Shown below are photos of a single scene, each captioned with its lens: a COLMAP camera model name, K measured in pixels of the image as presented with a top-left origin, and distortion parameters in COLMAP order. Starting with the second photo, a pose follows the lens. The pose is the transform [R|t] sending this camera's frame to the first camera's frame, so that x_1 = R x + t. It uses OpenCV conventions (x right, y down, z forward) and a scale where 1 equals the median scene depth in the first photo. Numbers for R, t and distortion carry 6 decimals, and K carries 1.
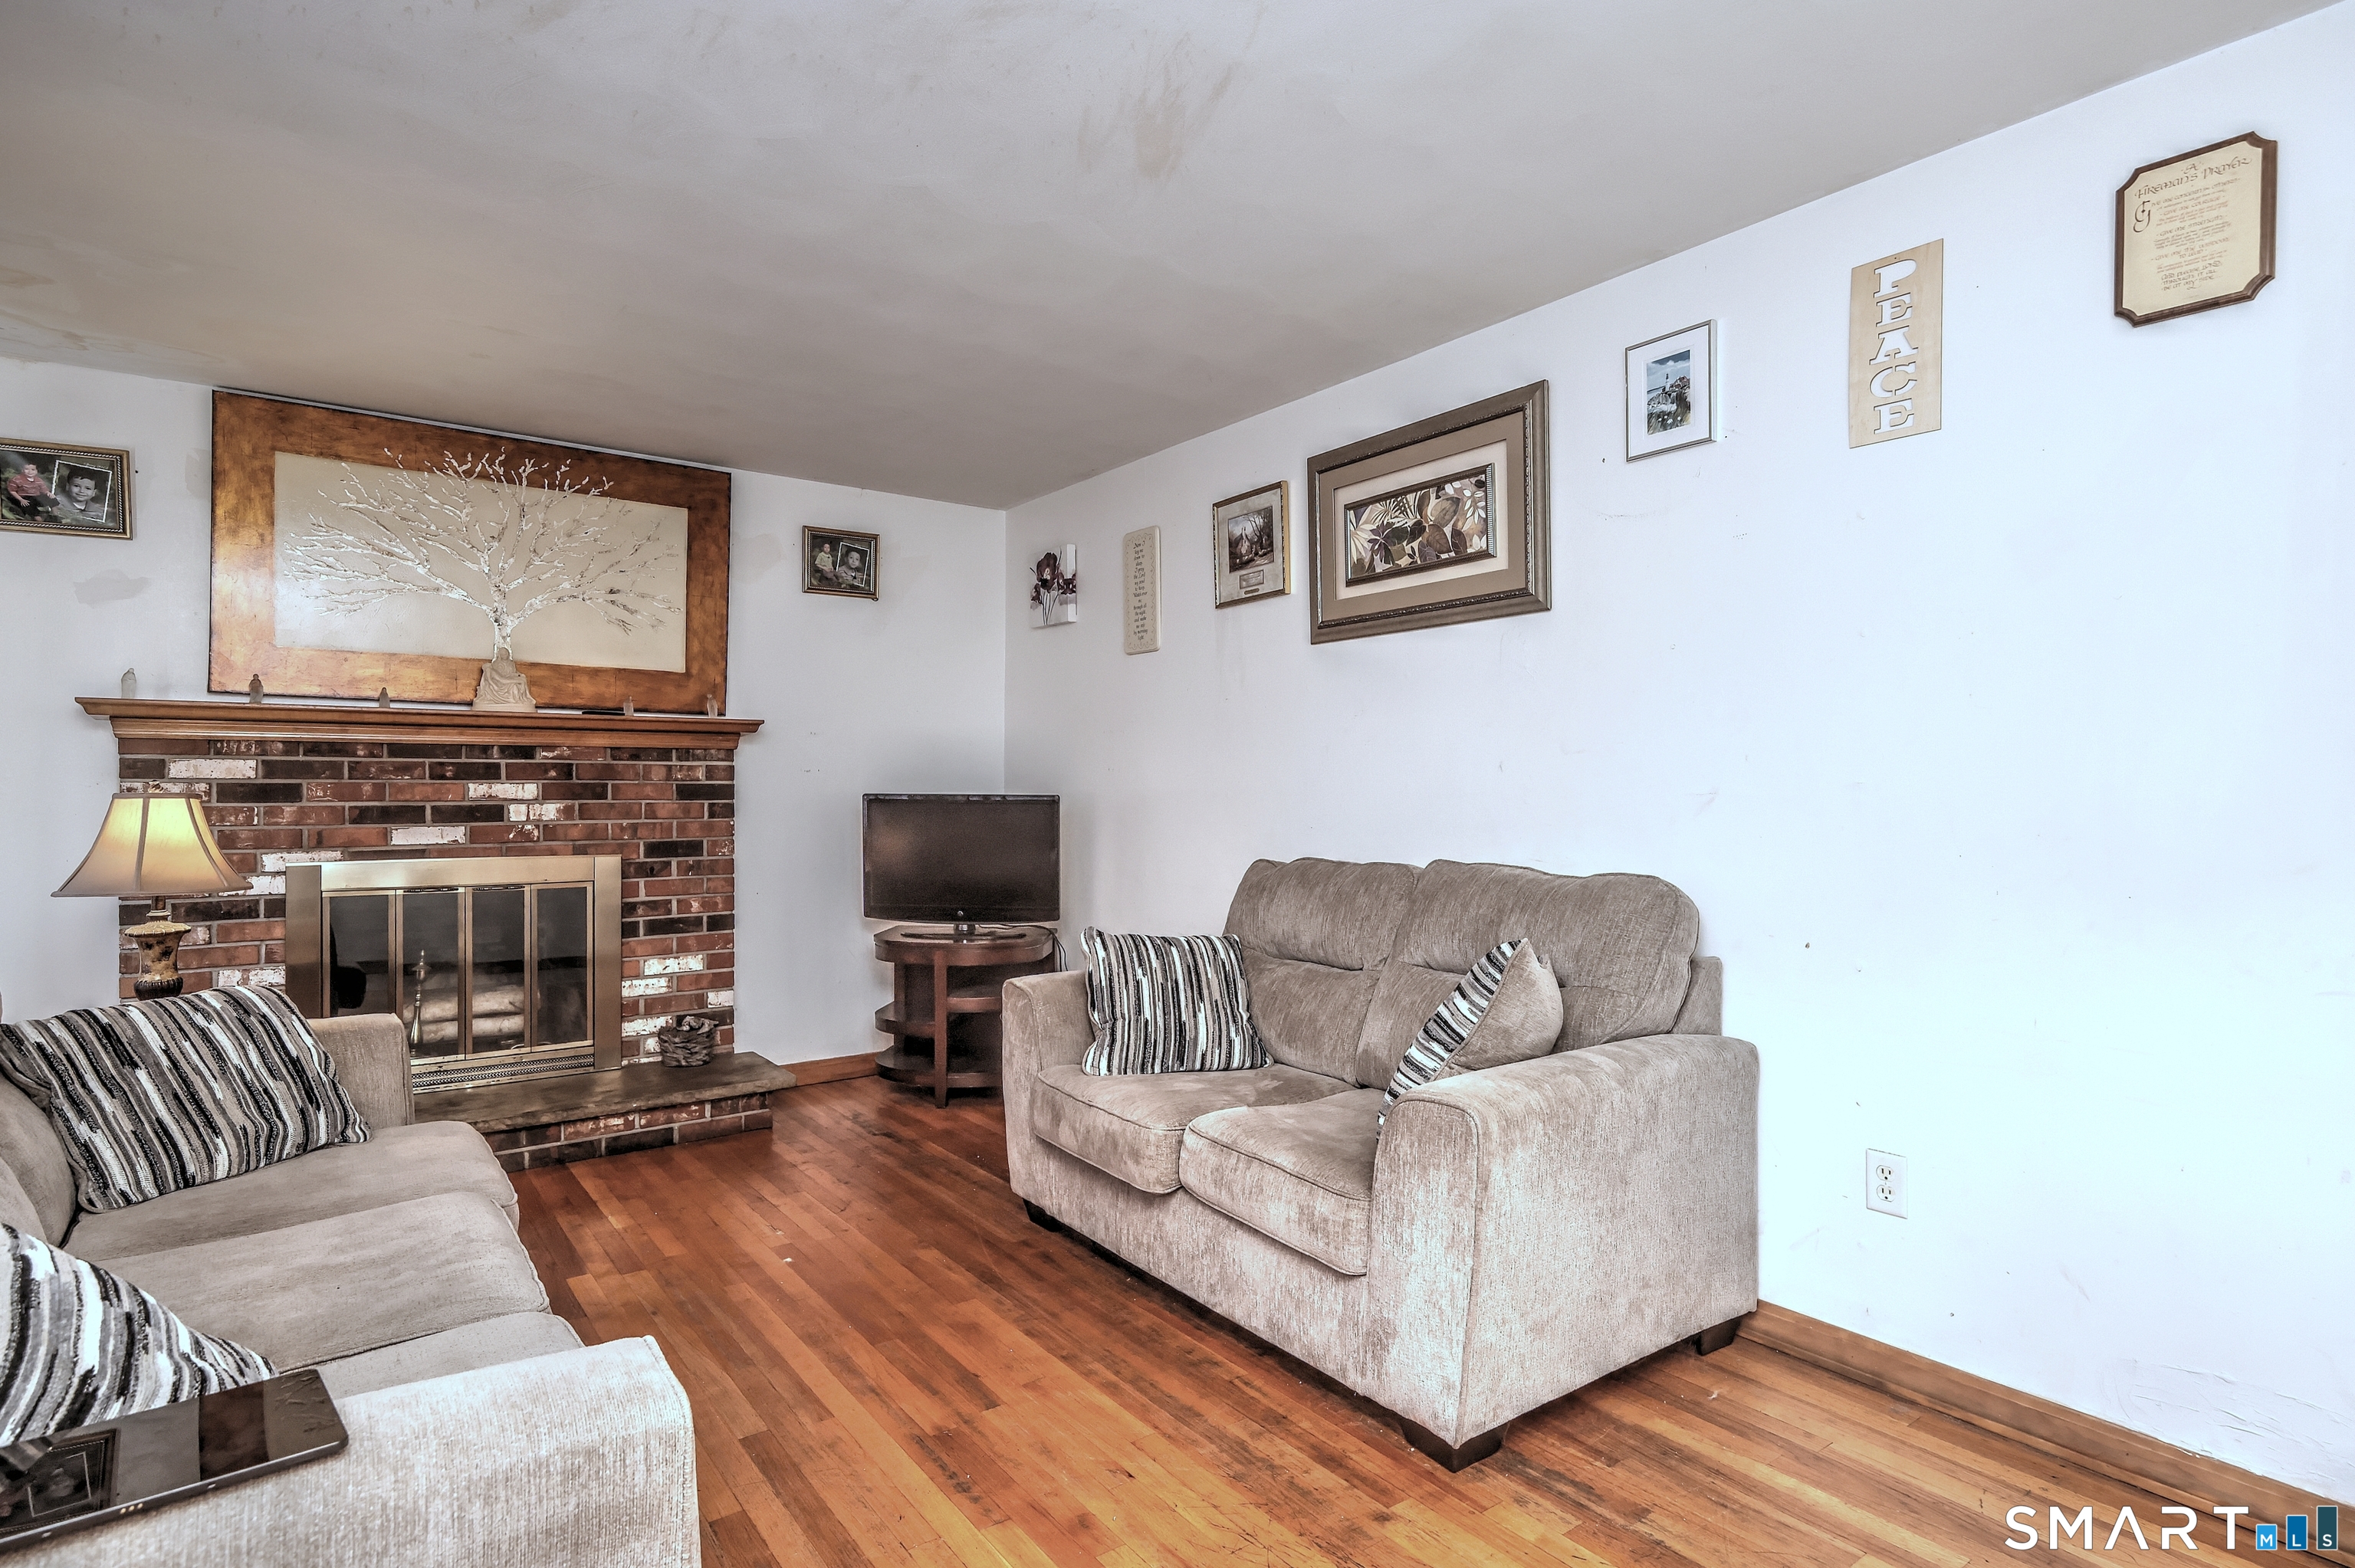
lens RADIAL K [[1207.2, 0, 1181.7], [0, 1207.2, 782.2], [0, 0, 1]] dist [0.020455, -0.000044]
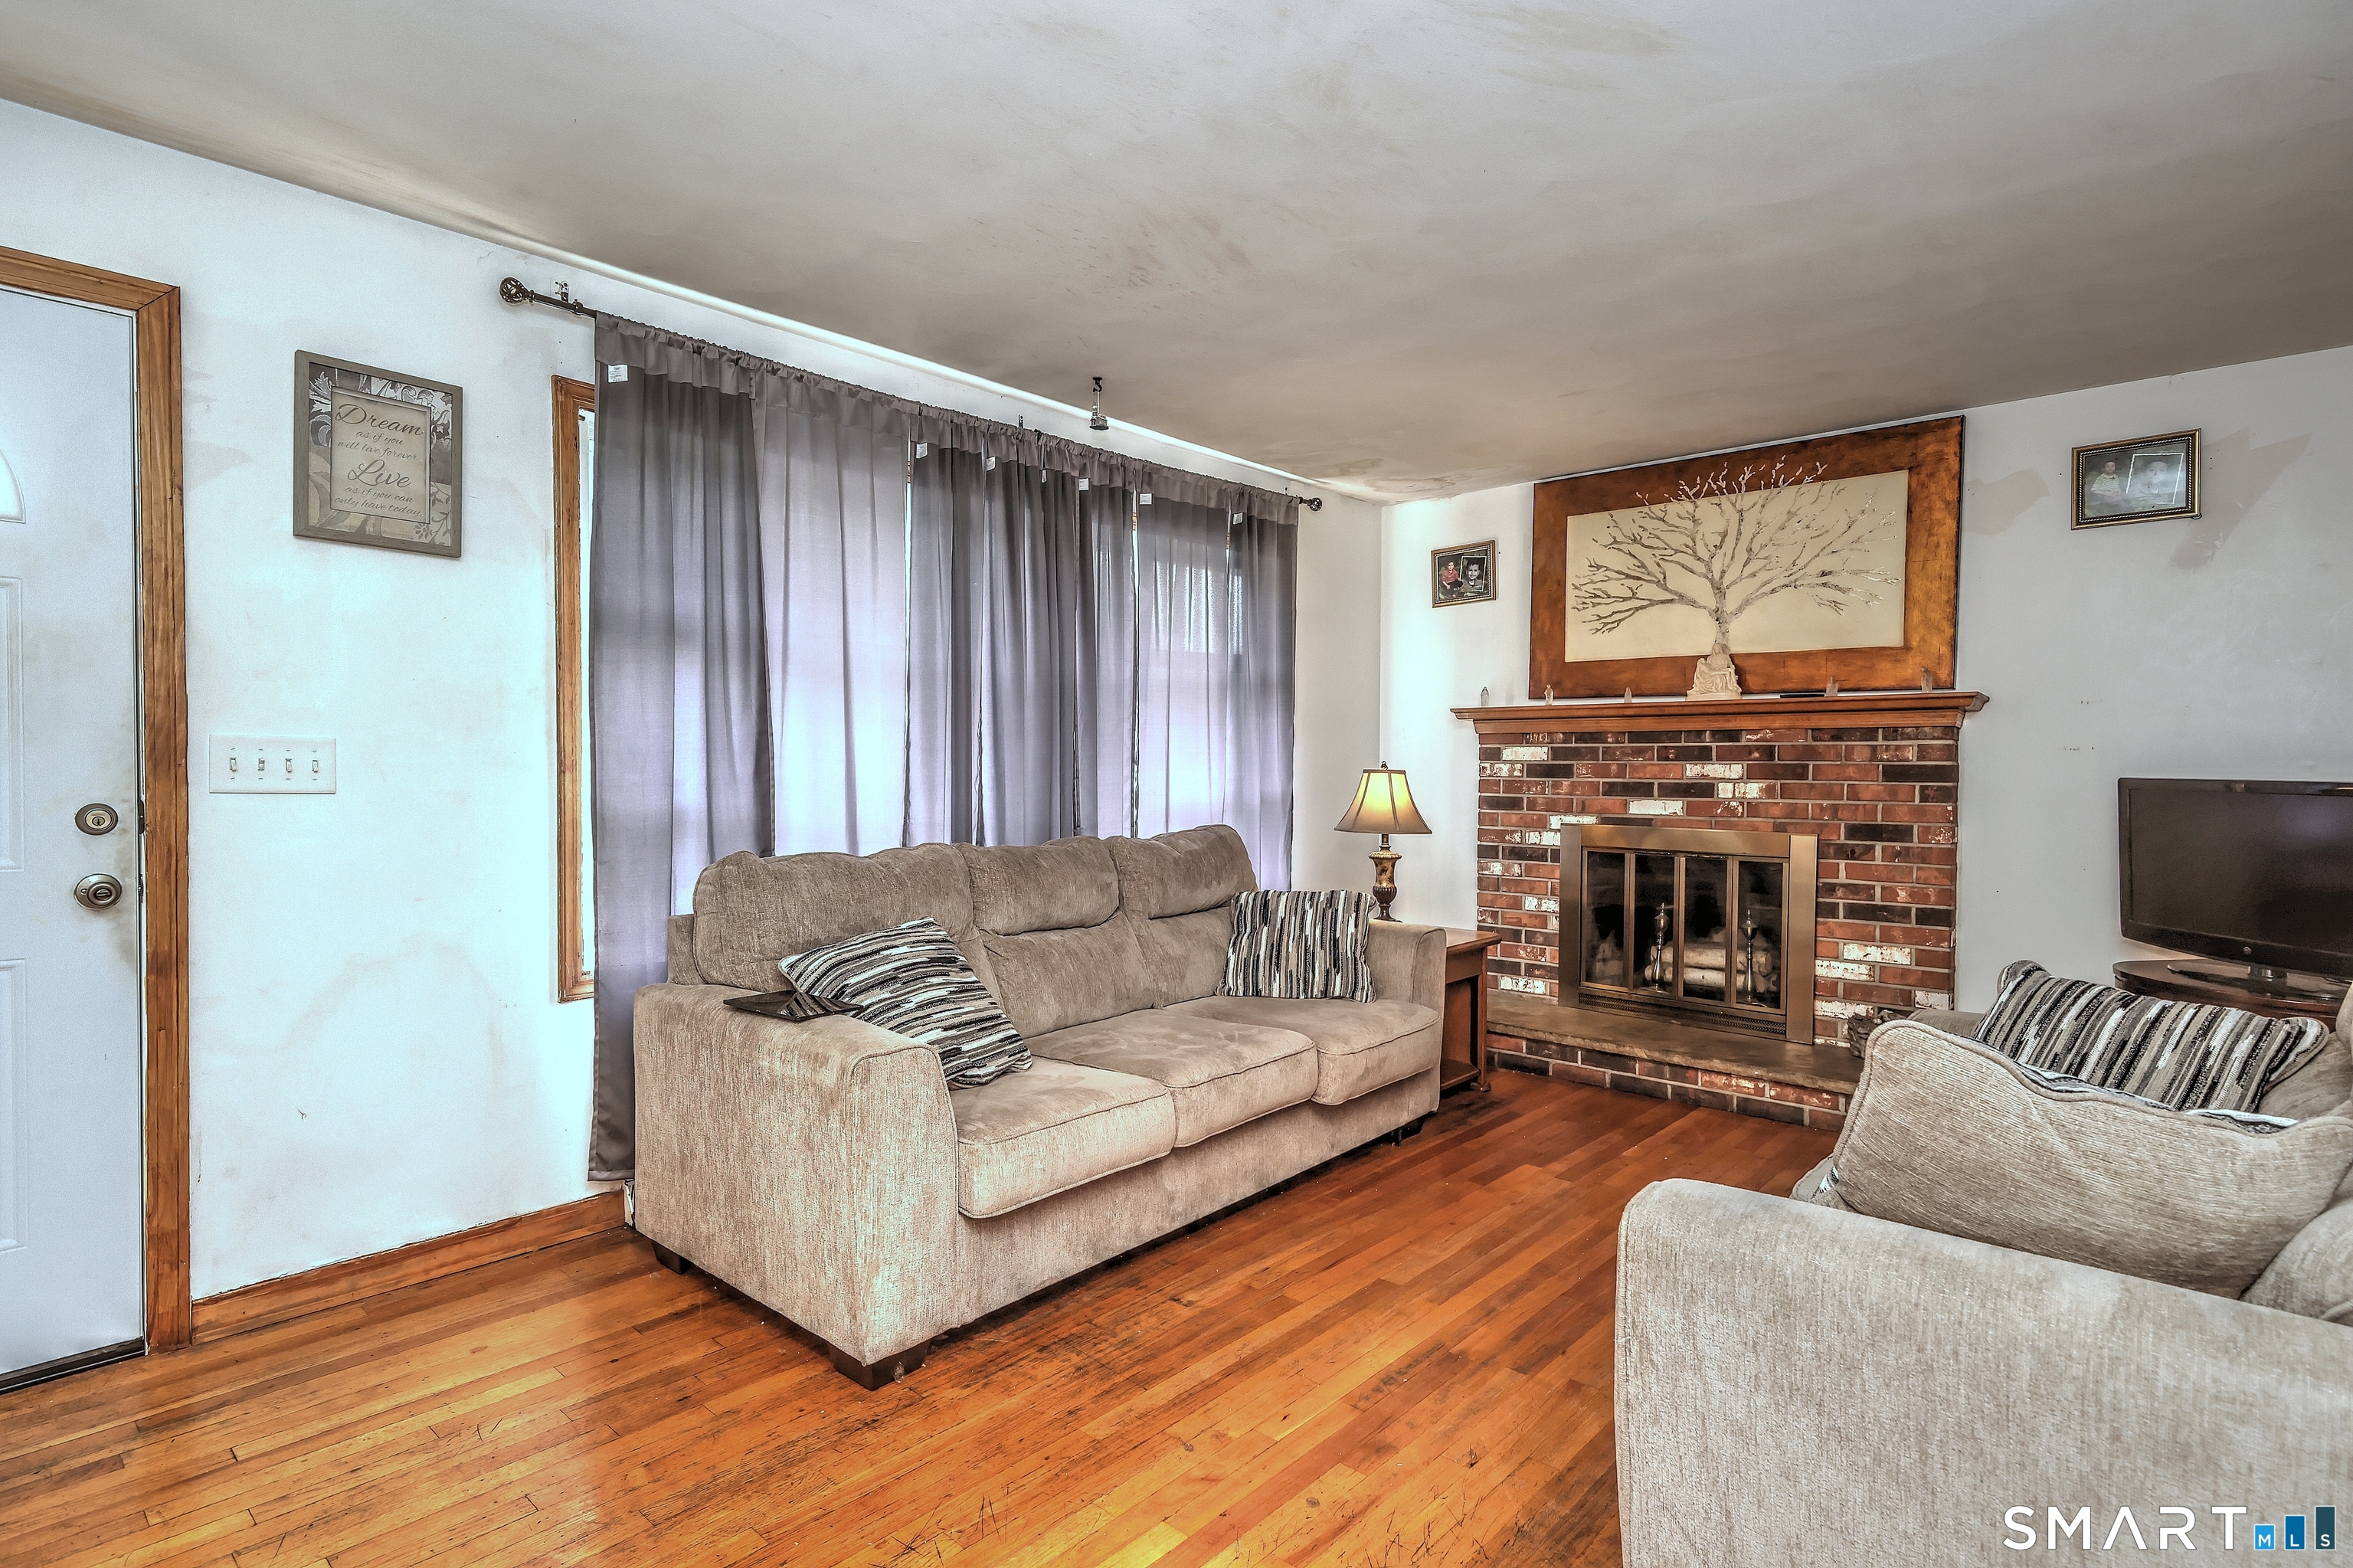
lens RADIAL K [[1206.4, 0, 1180.9], [0, 1206.4, 780.7], [0, 0, 1]] dist [0.020455, -0.000044]
pose [[0.203089, 0.013827, -0.979063, 0.425855], [-0.000563, 0.999902, 0.014005, 0.000954], [0.979160, -0.002293, 0.203077, 0.279139]]
